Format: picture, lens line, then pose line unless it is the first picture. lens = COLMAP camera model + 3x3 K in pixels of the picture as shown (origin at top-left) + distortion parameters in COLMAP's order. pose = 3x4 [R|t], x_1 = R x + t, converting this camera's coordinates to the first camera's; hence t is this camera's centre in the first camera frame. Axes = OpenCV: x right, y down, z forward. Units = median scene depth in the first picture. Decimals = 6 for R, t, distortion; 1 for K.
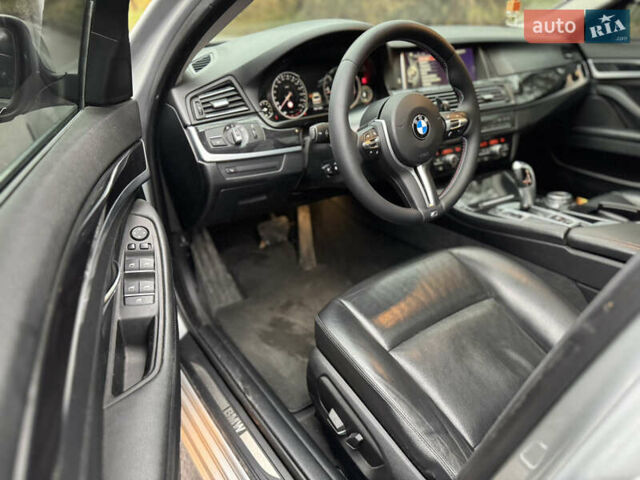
lens RADIAL K [[437.6, 0, 320.0], [0, 437.6, 240.0], [0, 0, 1]] dist [0.001478, 0.000061]
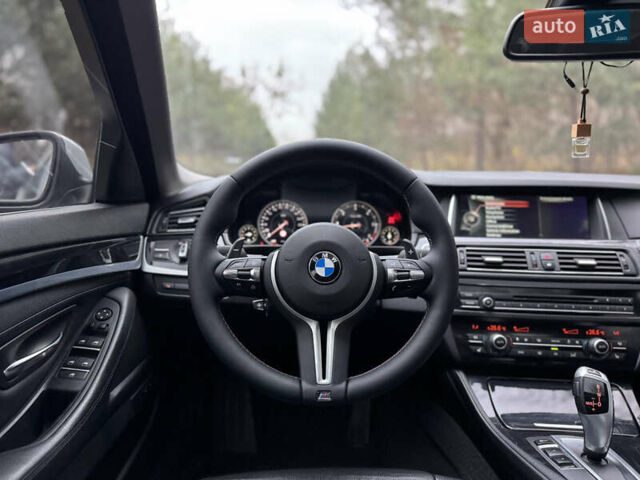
lens RADIAL K [[437.6, 0, 320.0], [0, 437.6, 240.0], [0, 0, 1]] dist [0.001478, 0.000061]
pose [[0.814687, 0.106882, -0.569966, 0.524284], [-0.291976, 0.924799, -0.243919, -0.096948], [0.501034, 0.365134, 0.784629, 0.327359]]
